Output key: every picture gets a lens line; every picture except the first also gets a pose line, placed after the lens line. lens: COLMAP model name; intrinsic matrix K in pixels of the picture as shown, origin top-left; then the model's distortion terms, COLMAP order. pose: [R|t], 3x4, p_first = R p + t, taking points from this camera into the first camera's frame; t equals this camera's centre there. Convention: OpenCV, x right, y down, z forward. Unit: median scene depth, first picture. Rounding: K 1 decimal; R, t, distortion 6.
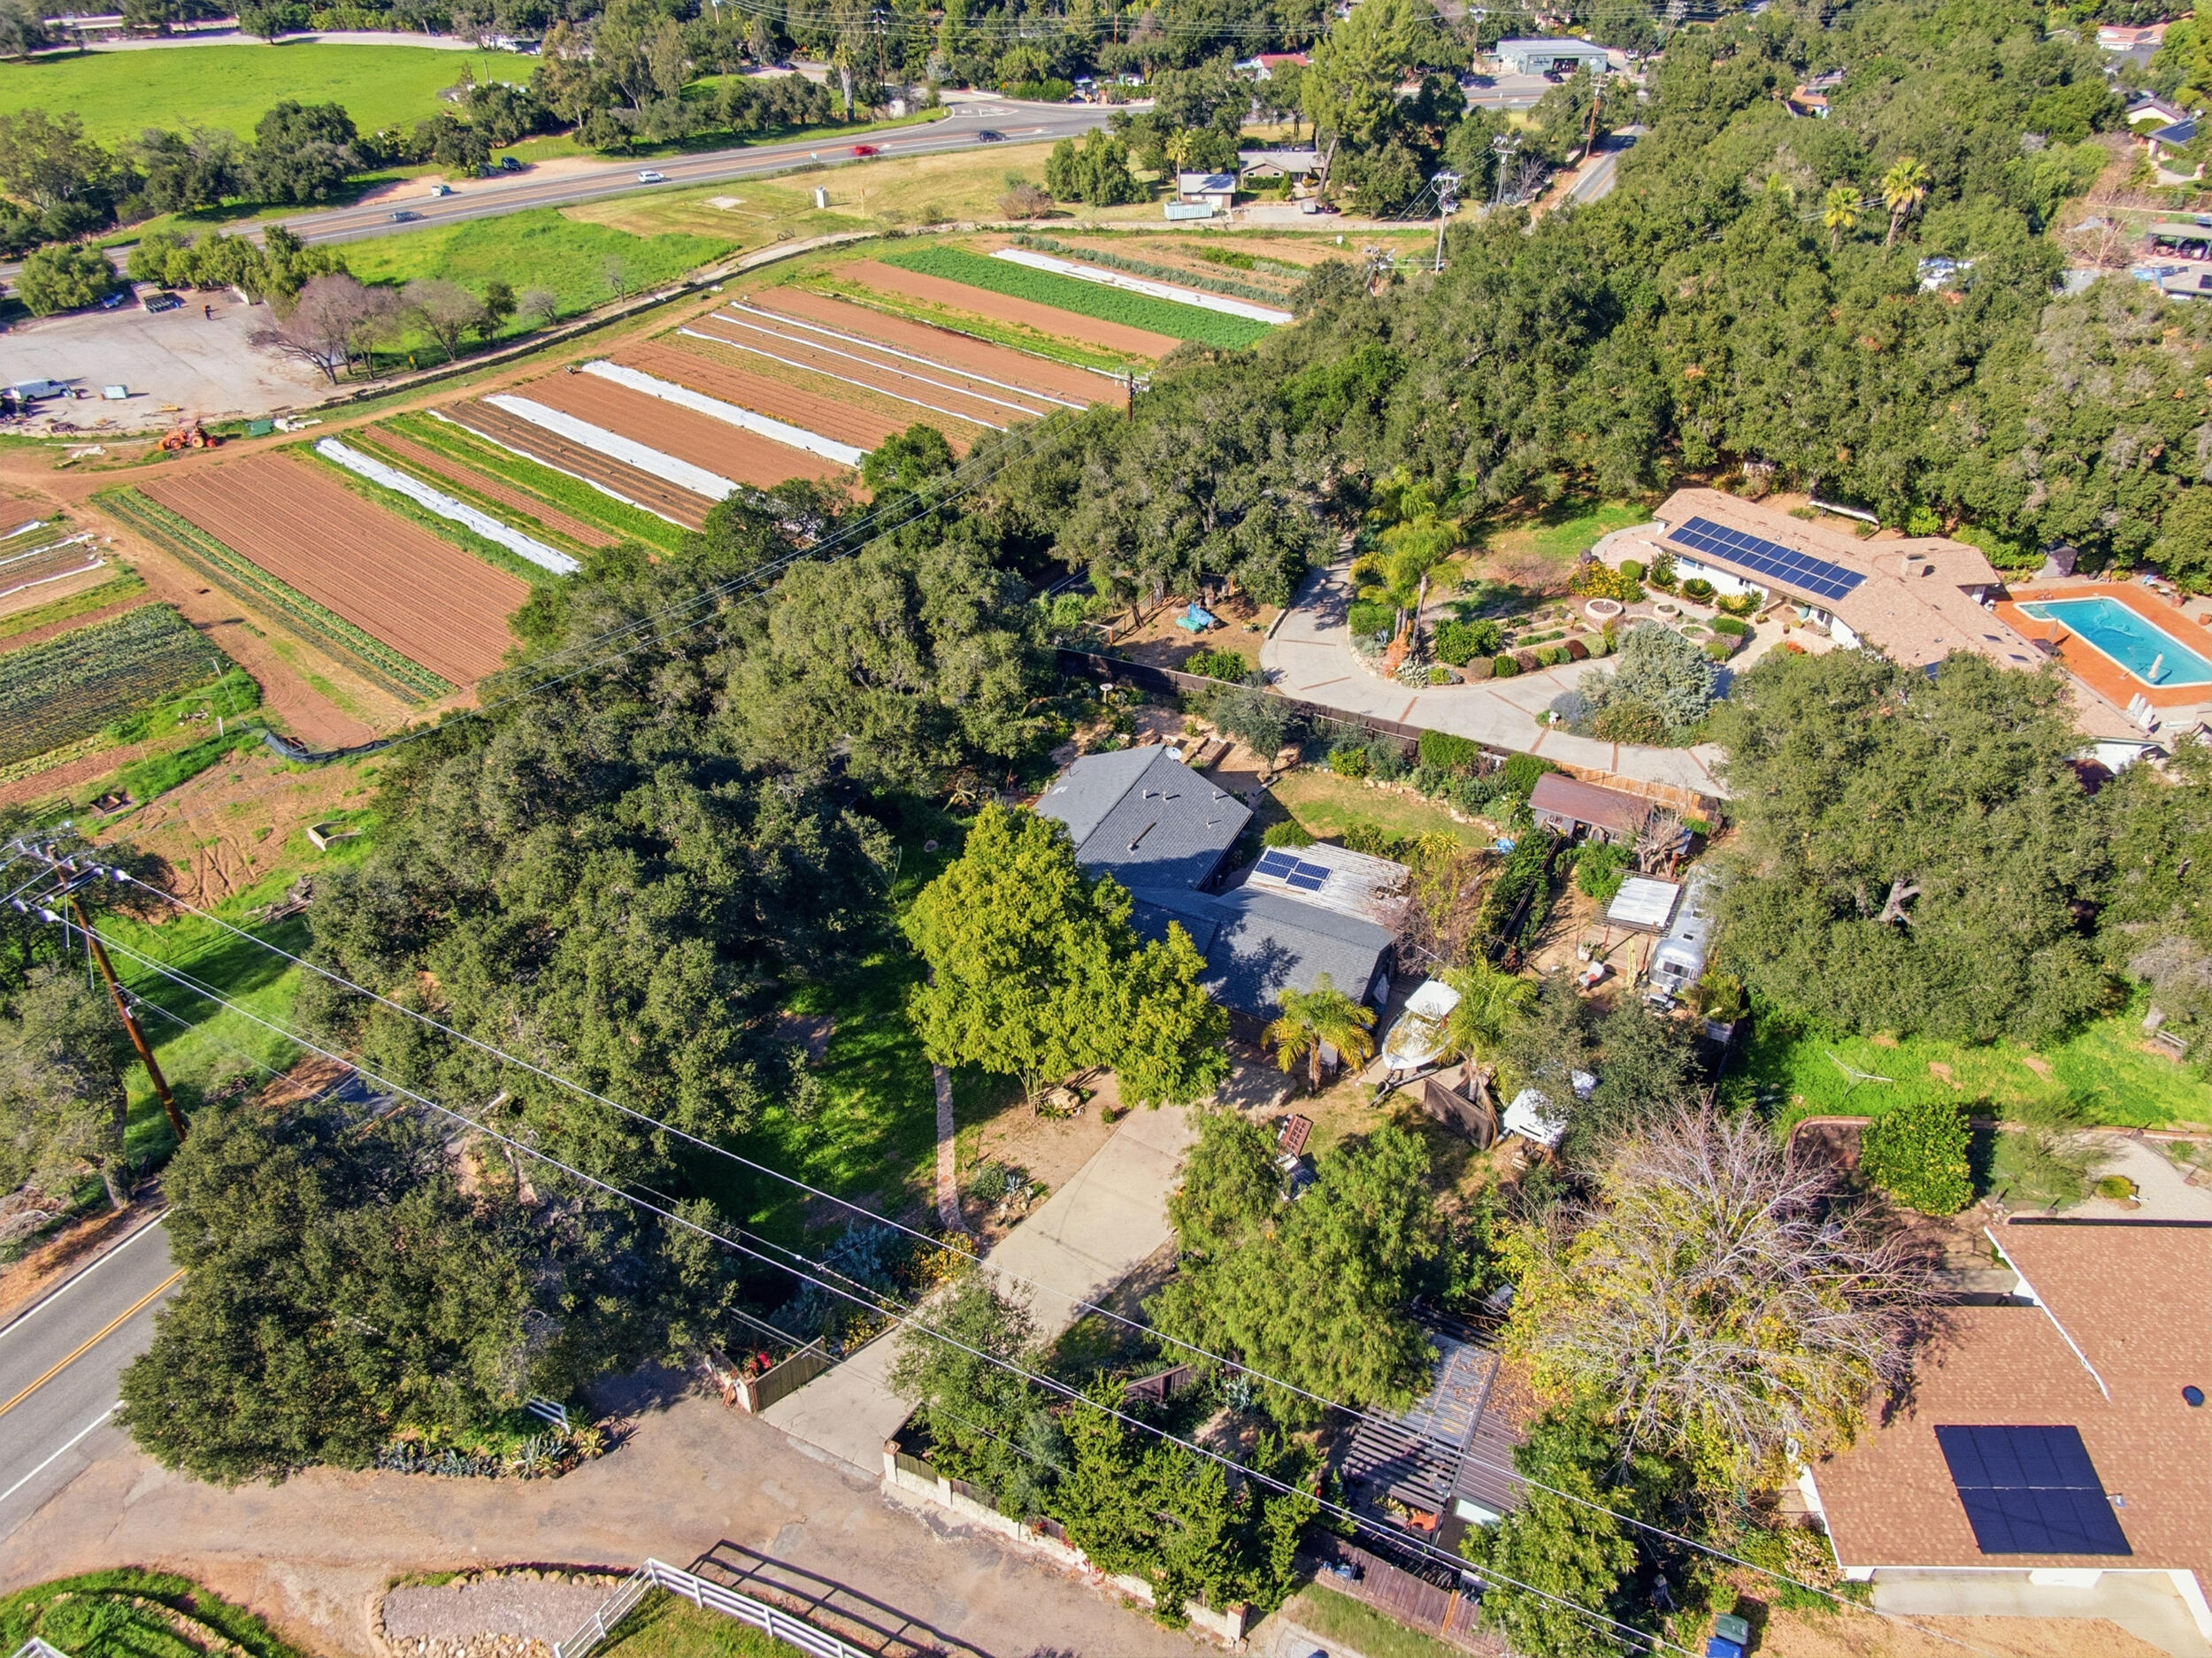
lens RADIAL K [[1576.5, 0, 1104.9], [0, 1576.5, 810.0], [0, 0, 1]] dist [0.022511, -0.032510]
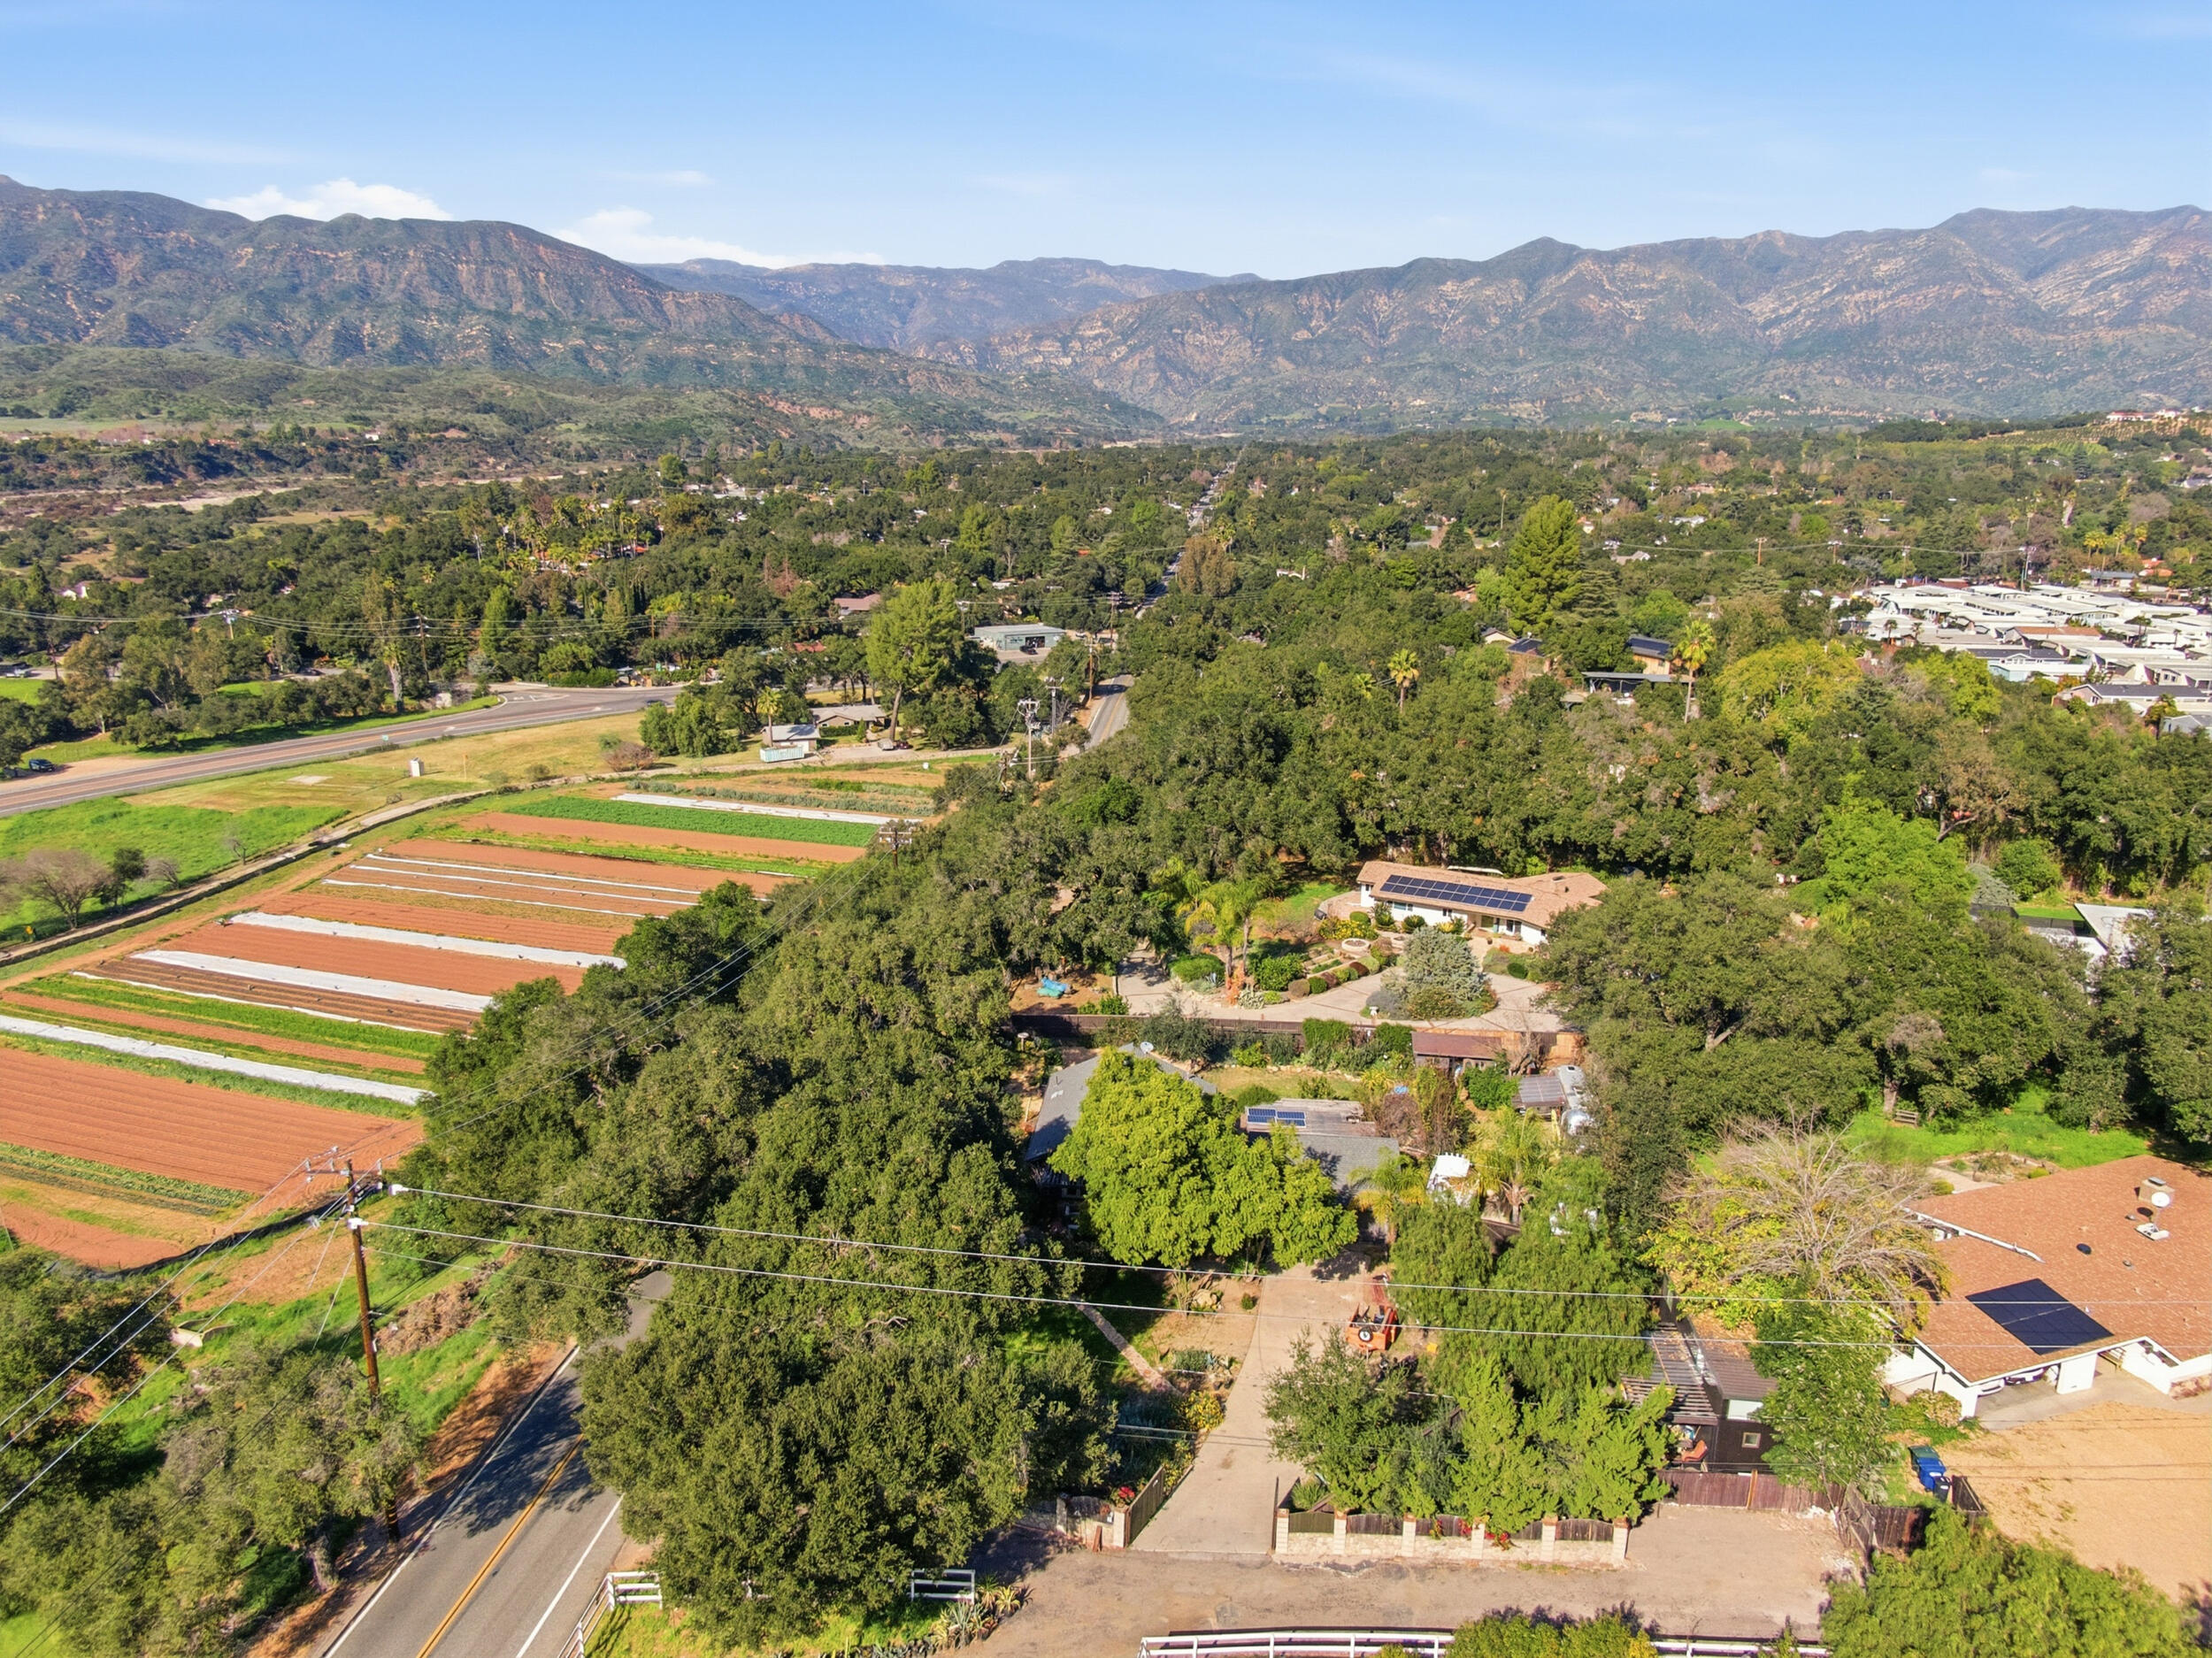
lens RADIAL K [[1558.7, 0, 1106.0], [0, 1558.7, 829.0], [0, 0, 1]] dist [0.041955, -0.066750]
pose [[0.932874, -0.081149, 0.350944, -0.129511], [0.196037, 0.931742, -0.305657, 0.055311], [-0.302186, 0.353937, 0.885106, -0.031496]]
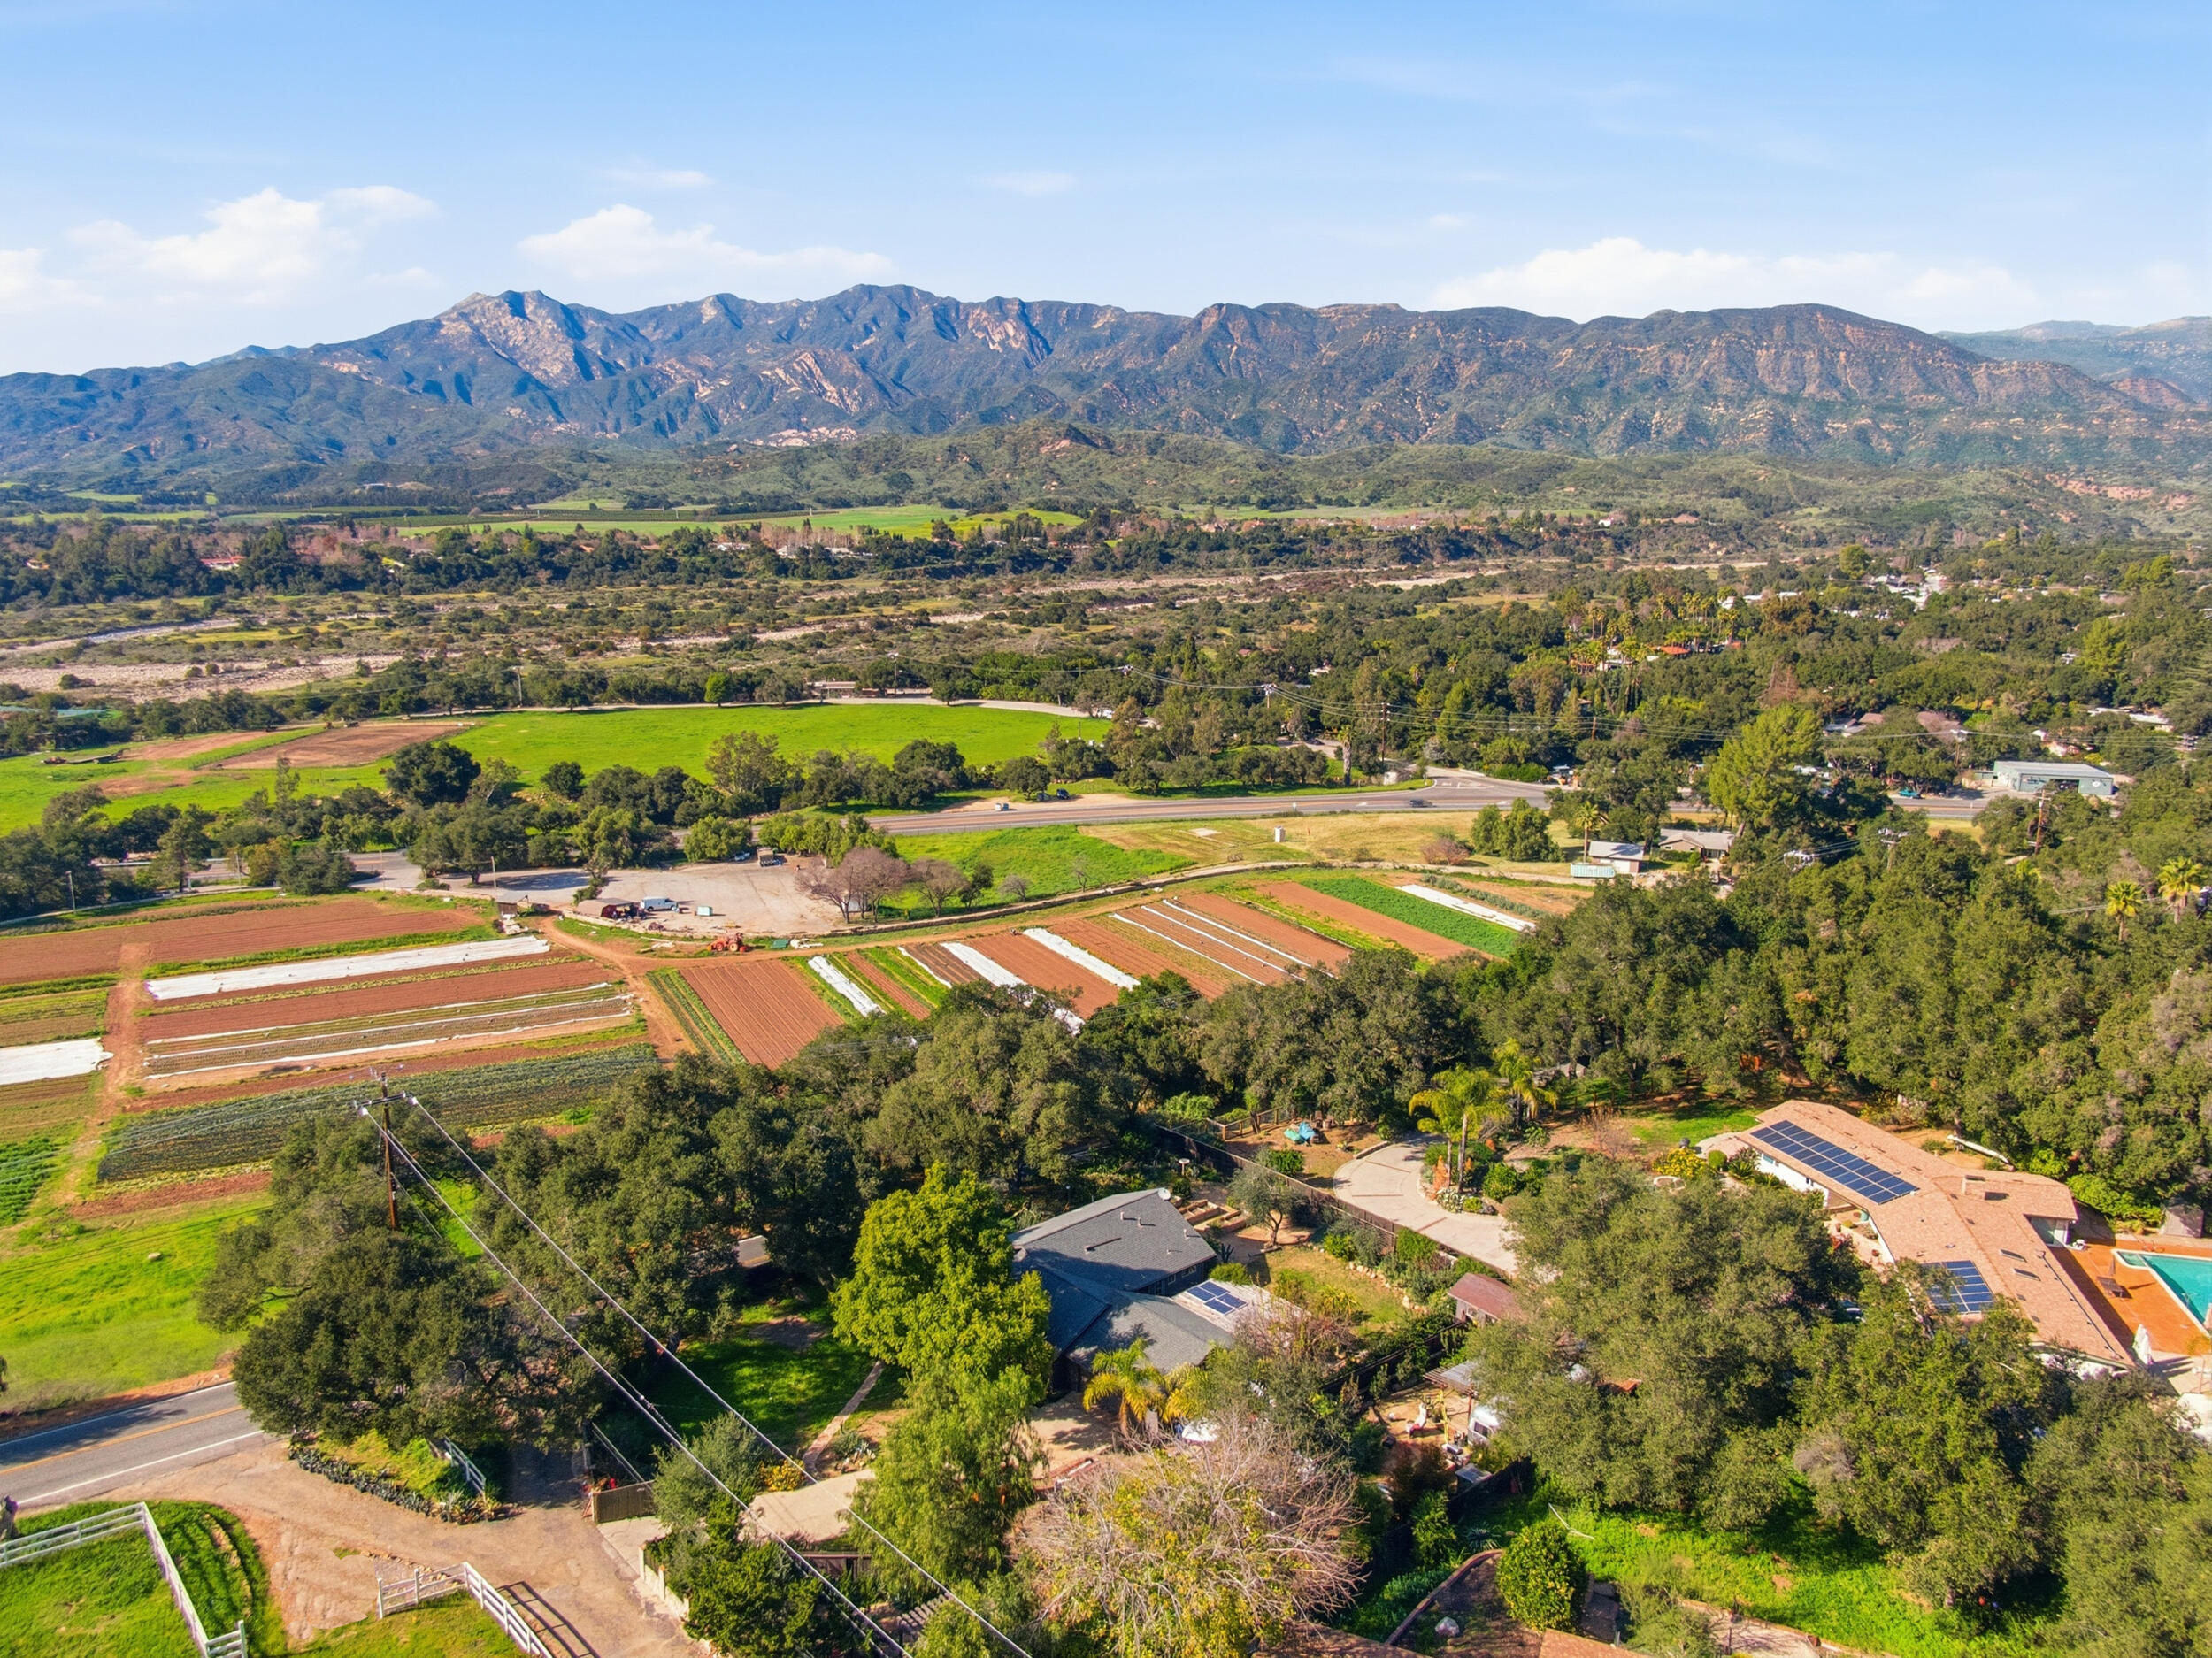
lens RADIAL K [[1558.7, 0, 1106.0], [0, 1558.7, 829.0], [0, 0, 1]] dist [0.041955, -0.066750]
pose [[0.924938, 0.080130, -0.371576, 0.146695], [-0.216877, 0.914053, -0.342742, 0.044636], [0.312176, 0.397601, 0.862821, -0.064790]]
